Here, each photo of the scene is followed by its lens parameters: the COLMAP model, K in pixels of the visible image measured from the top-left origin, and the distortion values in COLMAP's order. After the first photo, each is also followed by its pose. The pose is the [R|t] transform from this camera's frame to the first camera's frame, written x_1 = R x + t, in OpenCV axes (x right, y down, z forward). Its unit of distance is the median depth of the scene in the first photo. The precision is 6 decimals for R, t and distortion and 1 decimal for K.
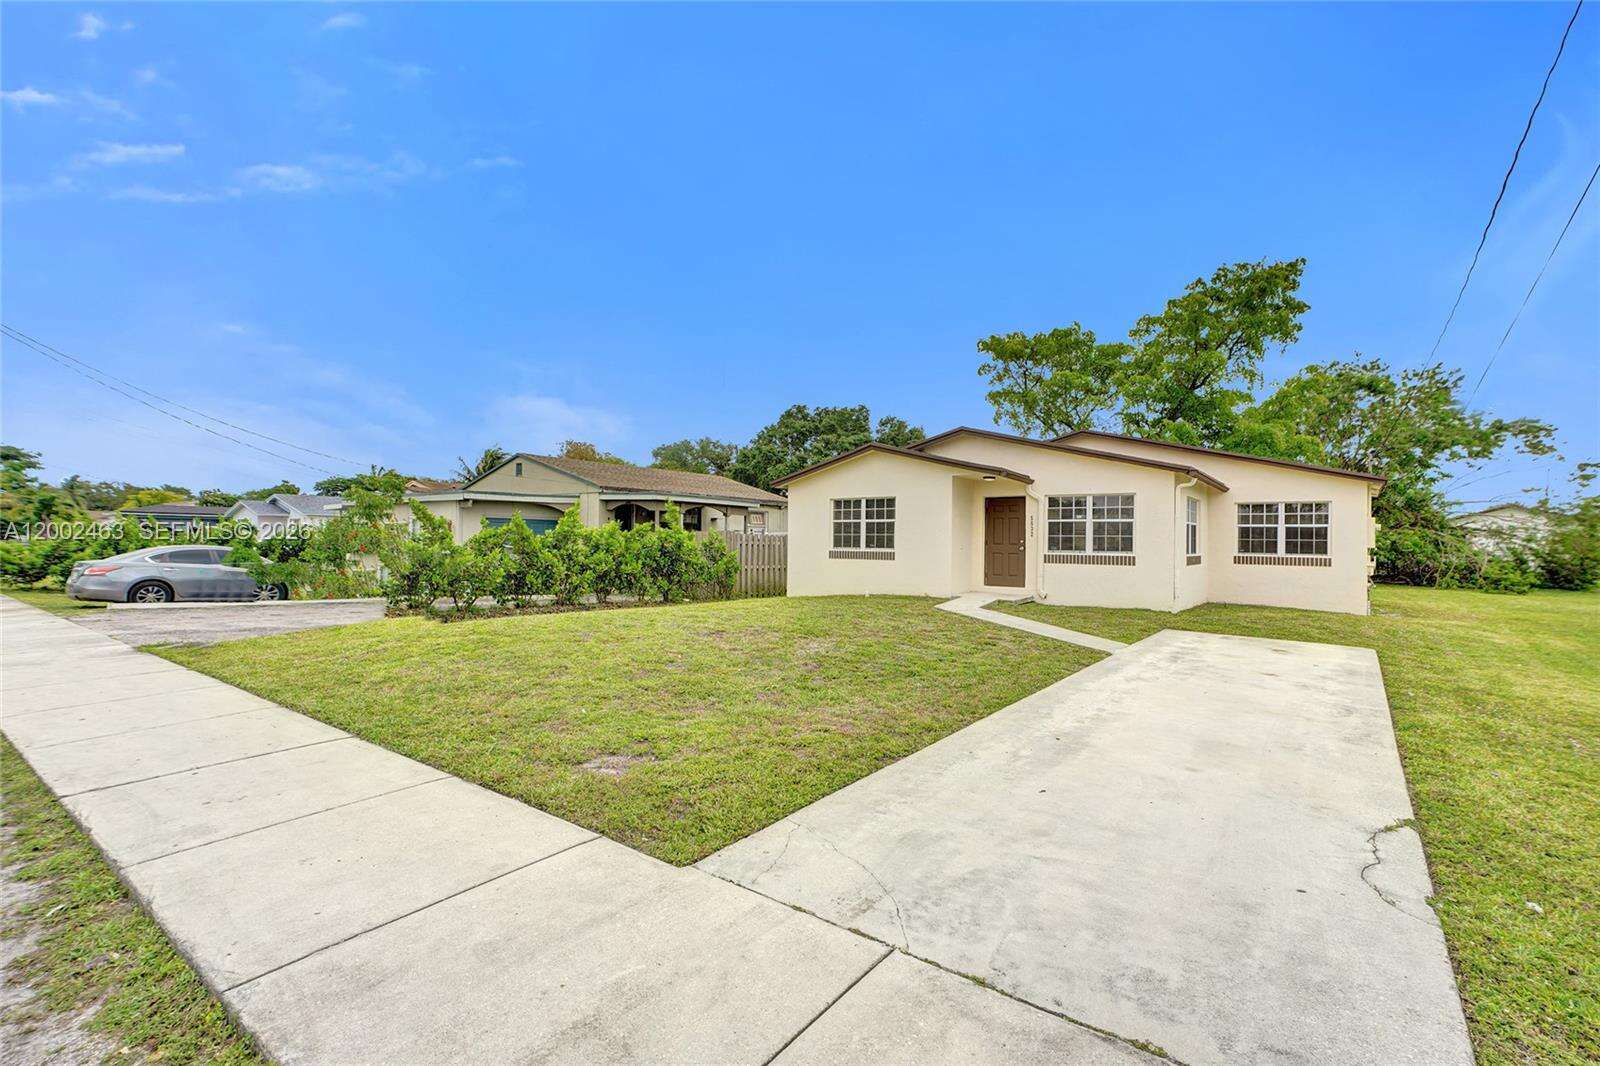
lens RADIAL K [[713.4, 0, 800.0], [0, 713.4, 533.0], [0, 0, 1]] dist [0.001110, 0.000022]
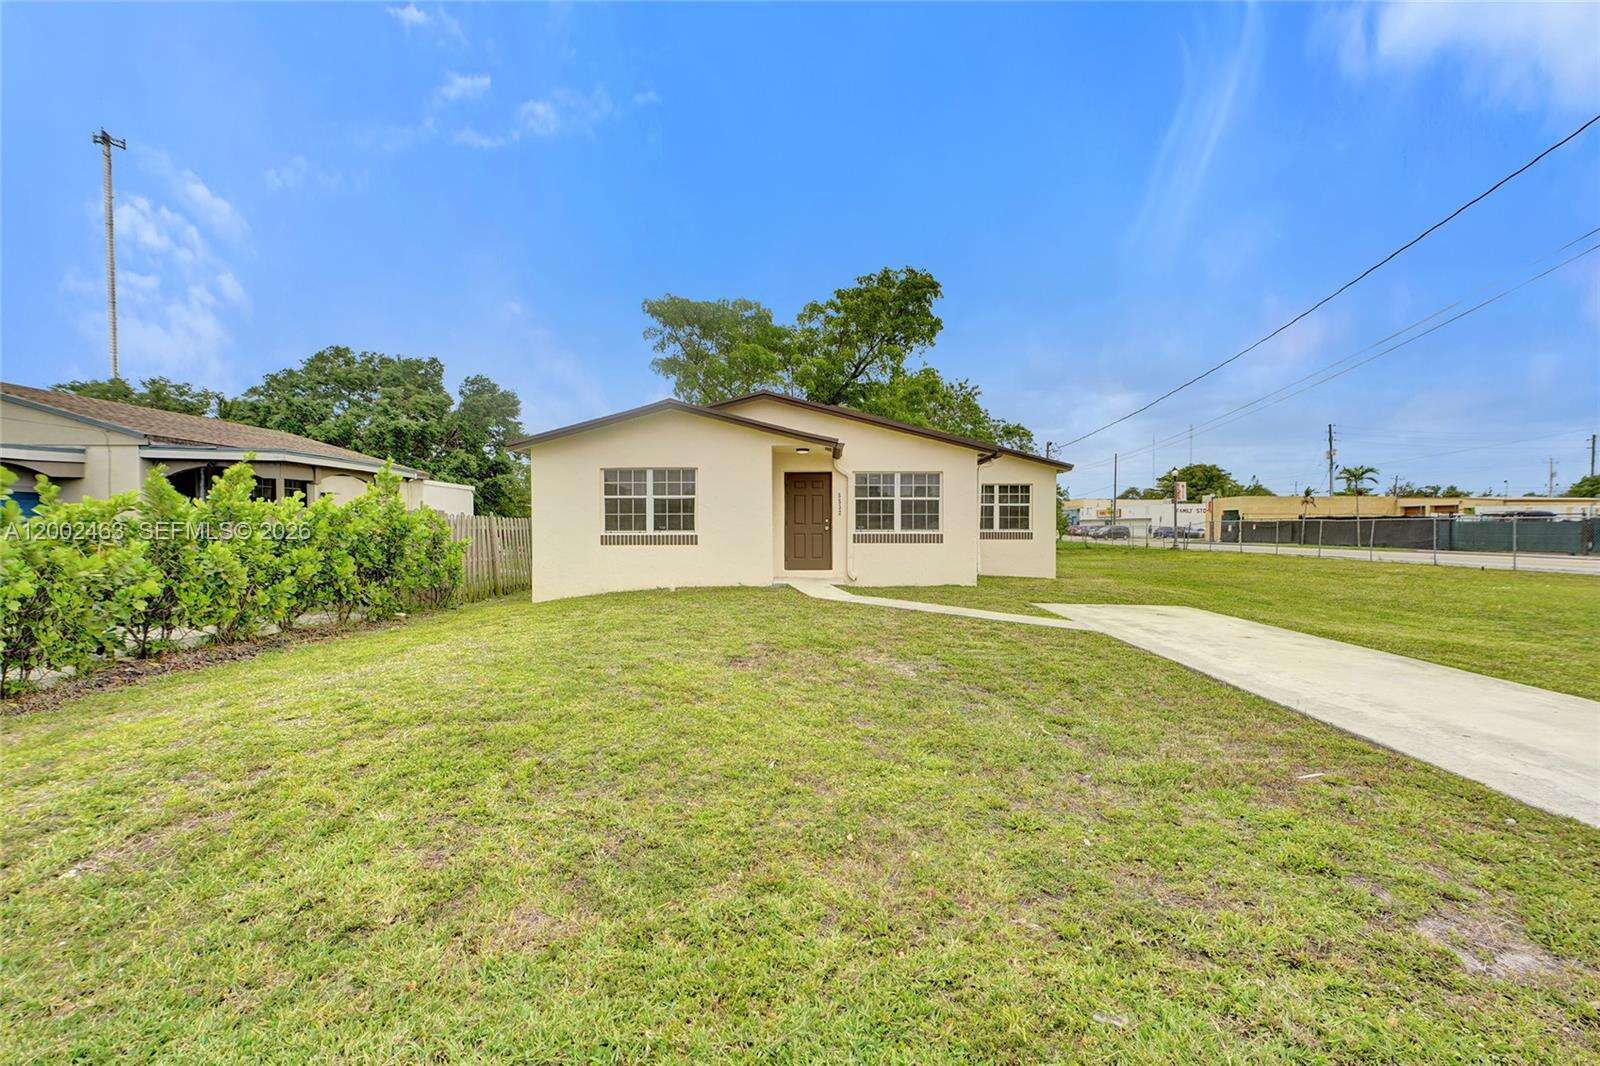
lens RADIAL K [[730.6, 0, 800.0], [0, 730.6, 533.0], [0, 0, 1]] dist [-0.001230, -0.000091]
pose [[0.805640, -0.019557, 0.592082, -0.269646], [0.003315, 0.999588, 0.028507, 0.000874], [-0.592396, -0.021004, 0.805373, 0.249111]]
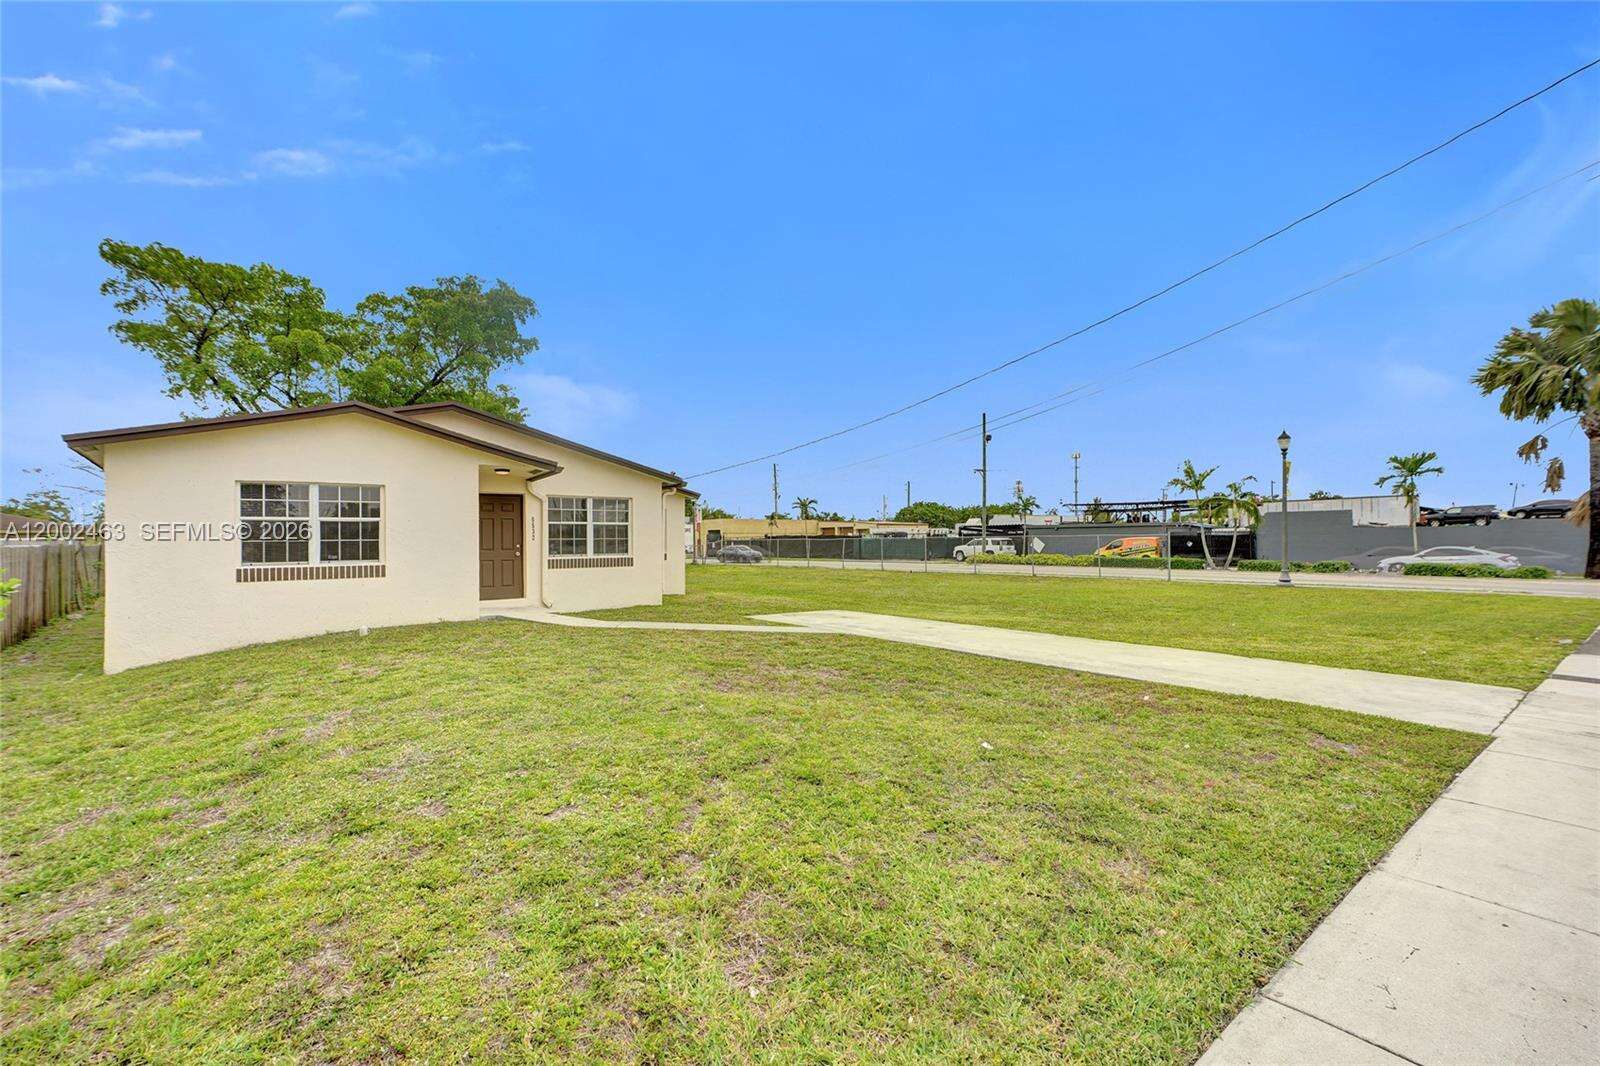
lens RADIAL K [[713.4, 0, 800.0], [0, 713.4, 533.0], [0, 0, 1]] dist [0.001110, 0.000022]
pose [[0.236080, -0.004767, 0.971722, -0.441198], [0.000397, 0.999988, 0.004809, -0.007640], [-0.971733, -0.000750, 0.236080, 0.443783]]
